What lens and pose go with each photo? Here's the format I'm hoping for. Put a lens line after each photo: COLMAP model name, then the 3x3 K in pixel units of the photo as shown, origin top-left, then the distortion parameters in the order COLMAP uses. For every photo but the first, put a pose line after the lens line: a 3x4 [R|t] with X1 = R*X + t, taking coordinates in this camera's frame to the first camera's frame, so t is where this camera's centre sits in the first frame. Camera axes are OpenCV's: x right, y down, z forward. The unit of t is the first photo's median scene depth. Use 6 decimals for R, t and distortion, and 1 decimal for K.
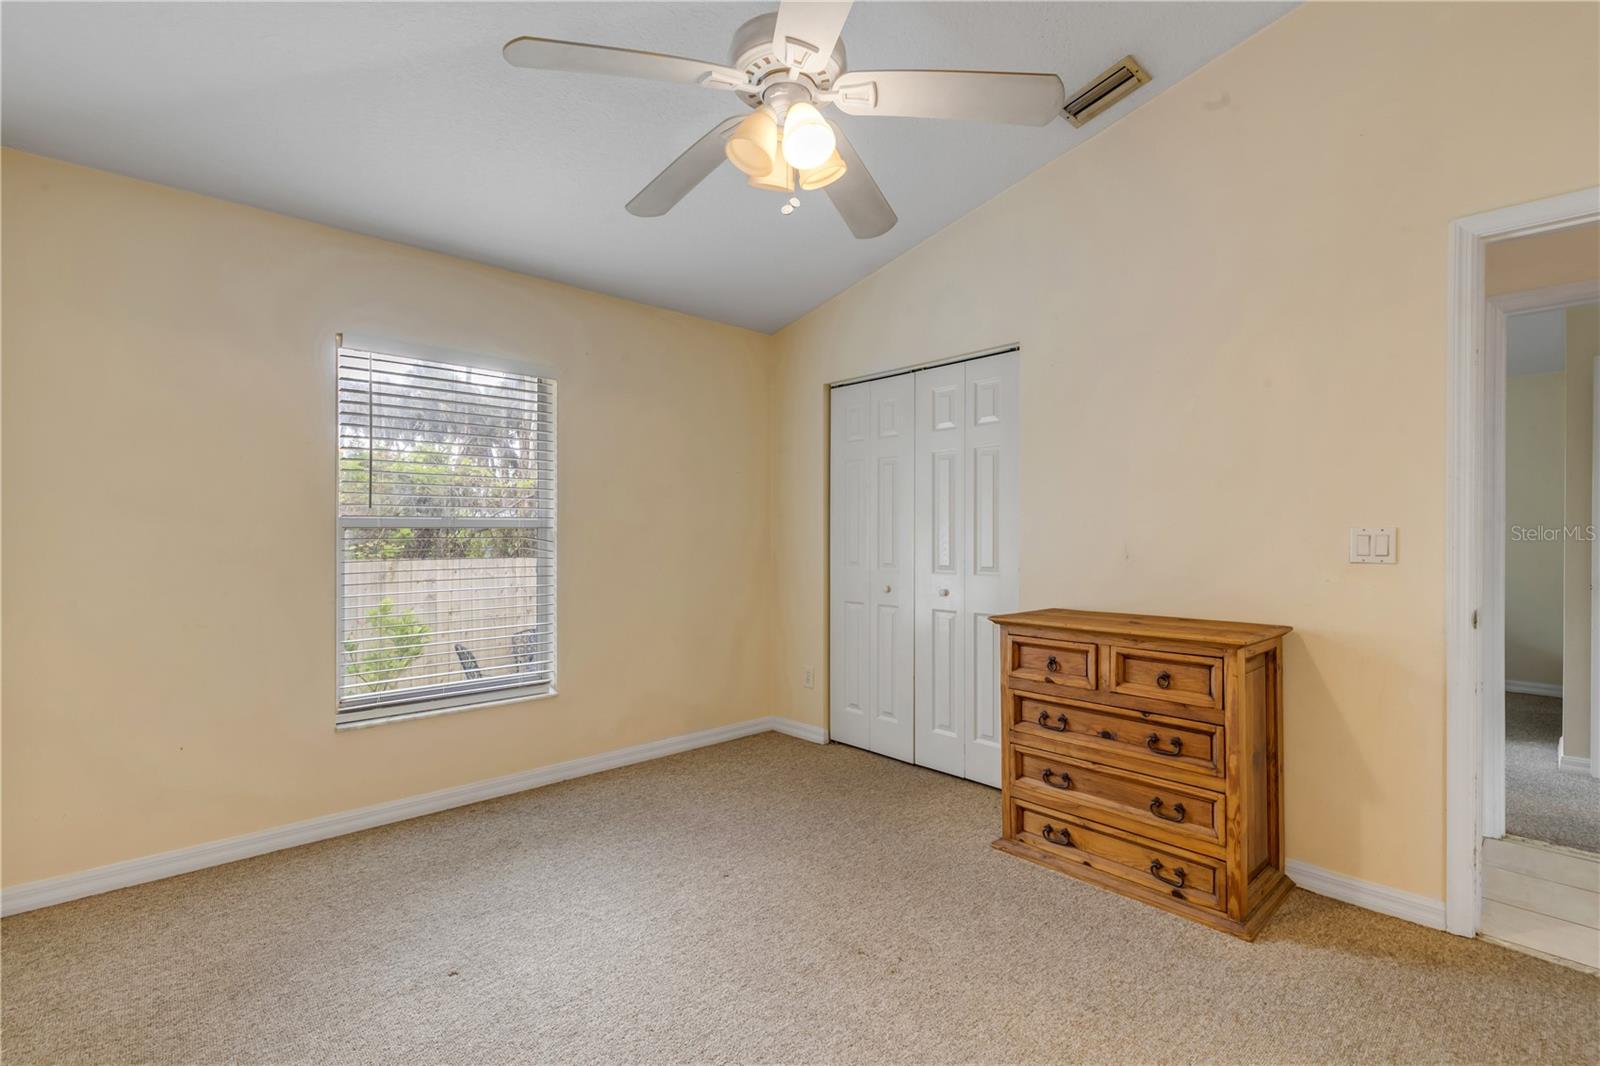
lens RADIAL K [[720.0, 0, 790.9], [0, 720.0, 532.8], [0, 0, 1]] dist [0.008744, -0.001745]
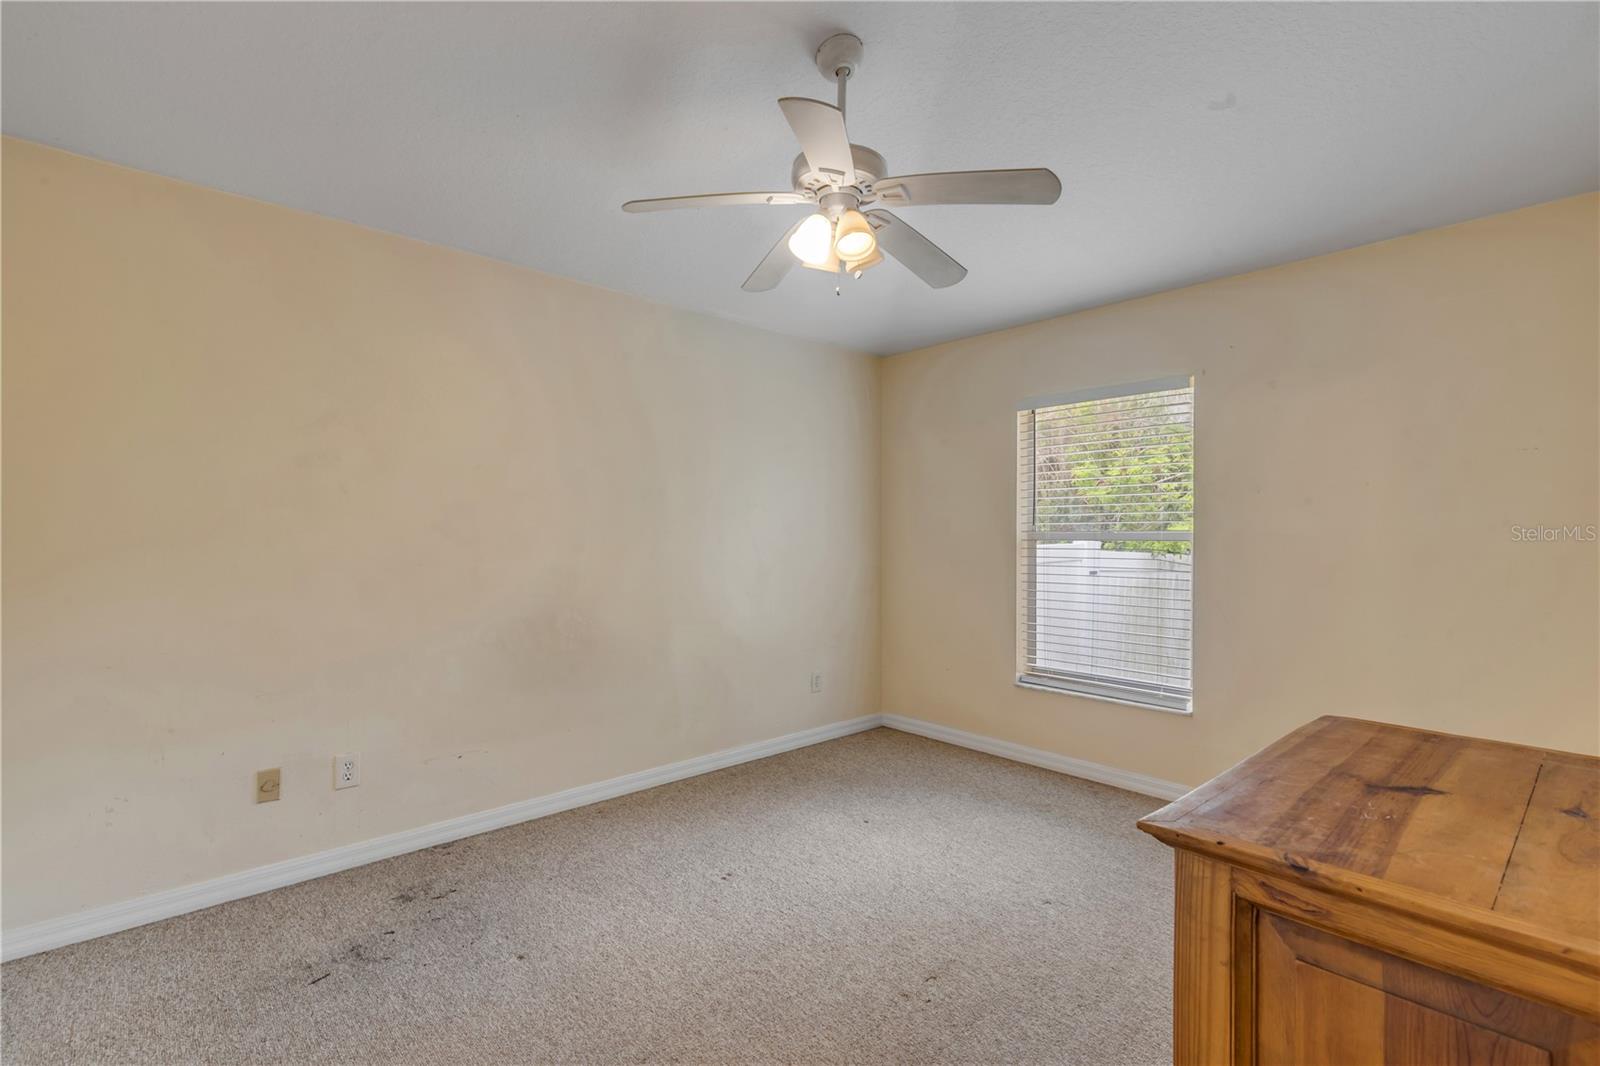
lens RADIAL K [[720.0, 0, 797.1], [0, 720.0, 531.6], [0, 0, 1]] dist [0.008744, -0.001745]
pose [[0.003865, -0.005332, -0.999978, 0.876921], [-0.001527, 0.999985, -0.005338, -0.017210], [0.999991, 0.001548, 0.003857, 0.652993]]
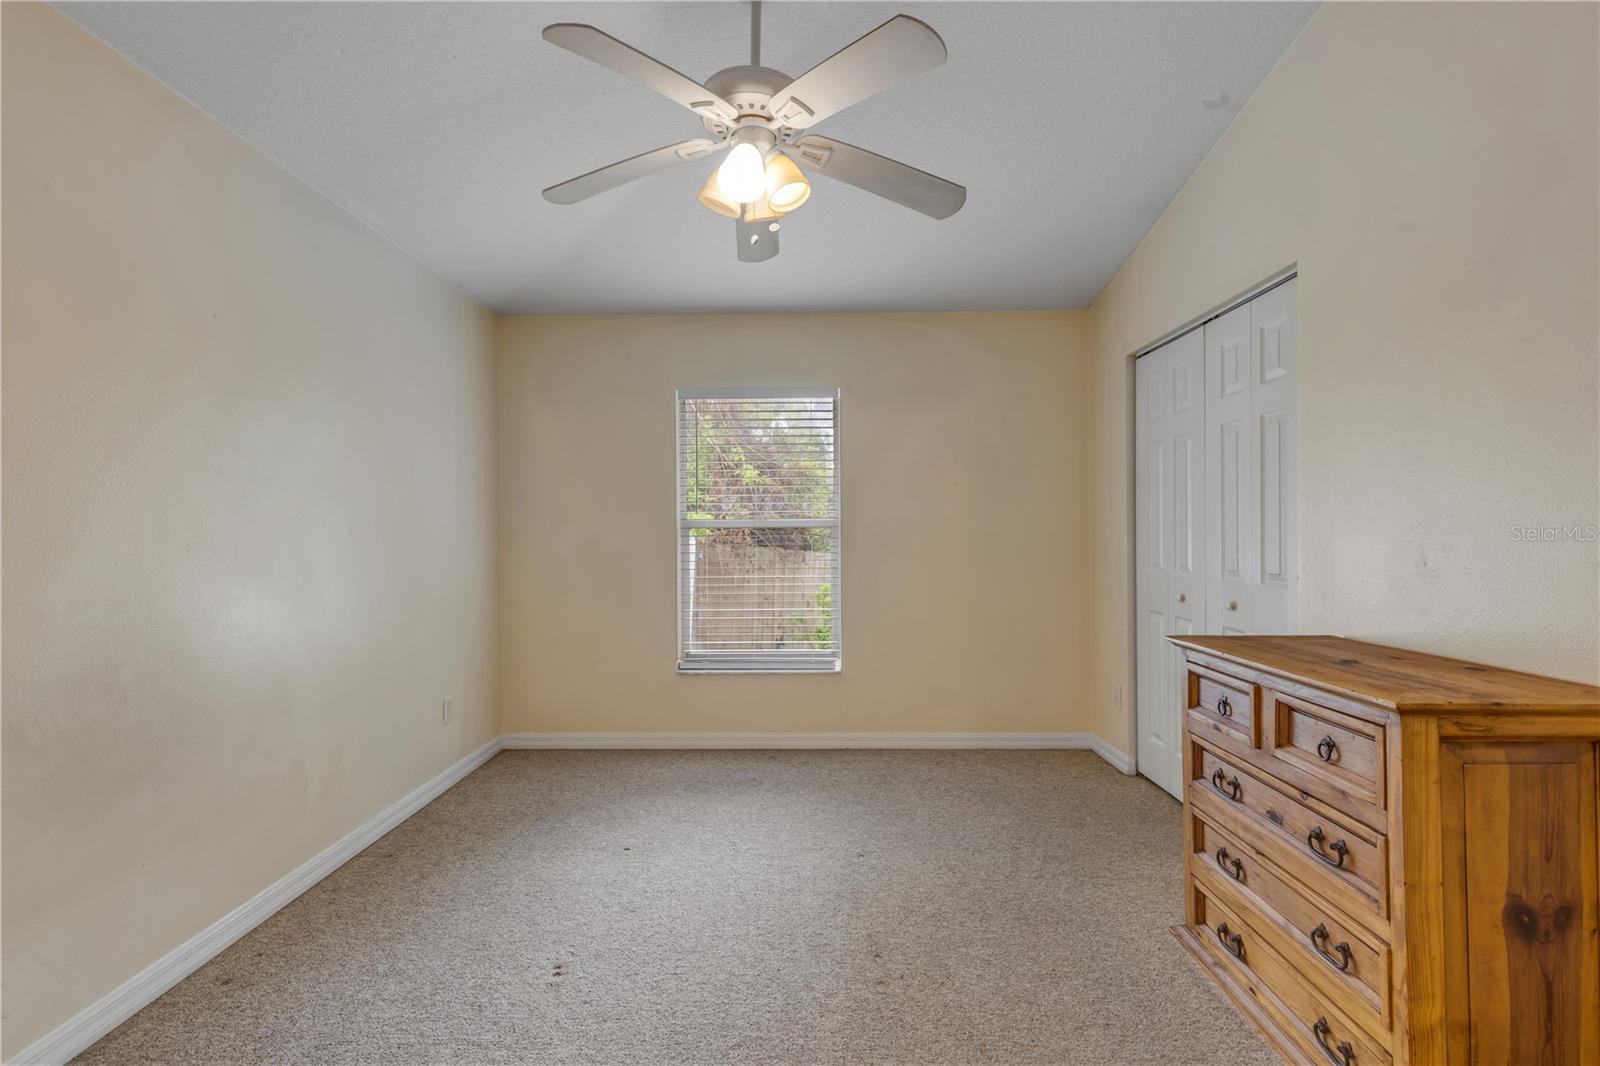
lens RADIAL K [[720.0, 0, 793.8], [0, 720.0, 529.1], [0, 0, 1]] dist [0.008744, -0.001745]
pose [[0.726824, -0.006618, -0.686792, 0.562612], [0.007102, 0.999973, -0.002120, -0.000447], [0.686787, -0.003337, 0.726851, 0.165503]]
